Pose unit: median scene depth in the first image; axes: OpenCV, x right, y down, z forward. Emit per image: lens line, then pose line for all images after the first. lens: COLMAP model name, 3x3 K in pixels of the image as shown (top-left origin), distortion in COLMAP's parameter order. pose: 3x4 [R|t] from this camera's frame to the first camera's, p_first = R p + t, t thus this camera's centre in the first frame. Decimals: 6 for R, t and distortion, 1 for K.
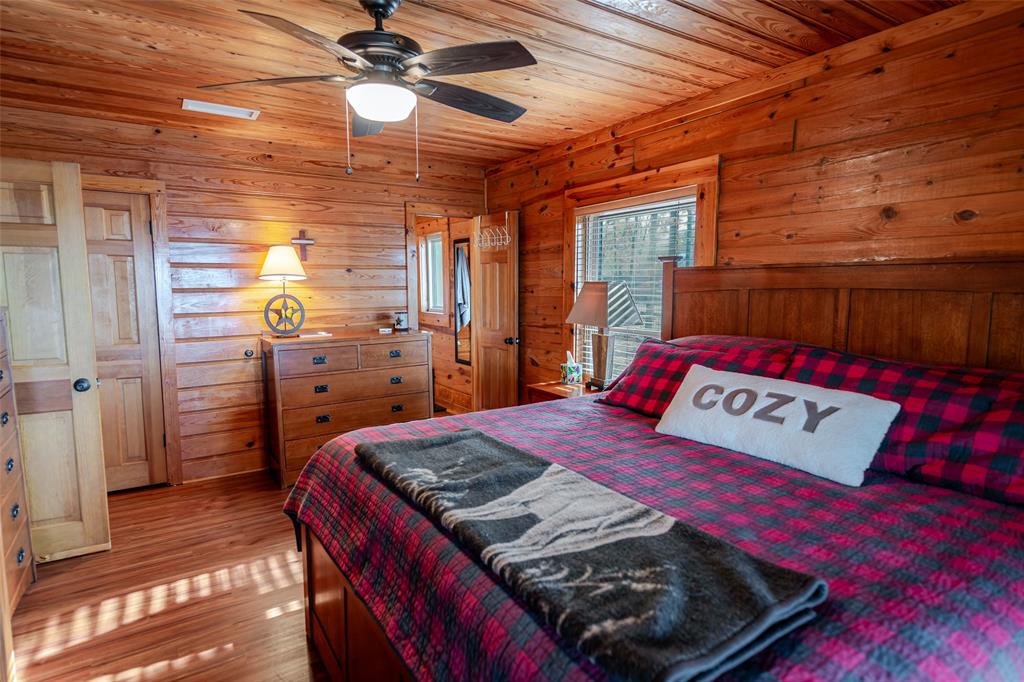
lens RADIAL K [[543.9, 0, 509.9], [0, 543.9, 340.7], [0, 0, 1]] dist [0.022107, -0.009307]
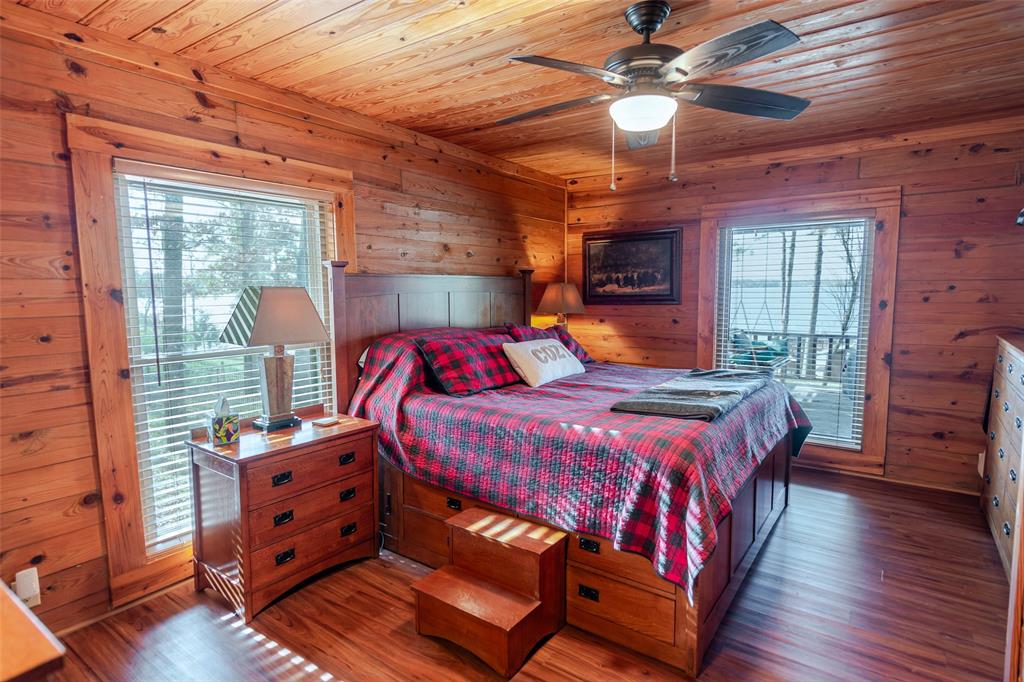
lens RADIAL K [[543.9, 0, 512.7], [0, 543.9, 342.5], [0, 0, 1]] dist [0.022107, -0.009307]
pose [[-0.359793, -0.092456, 0.928440, -0.719347], [0.099269, 0.985637, 0.136621, -0.111521], [-0.927736, 0.141320, -0.345448, 1.039879]]
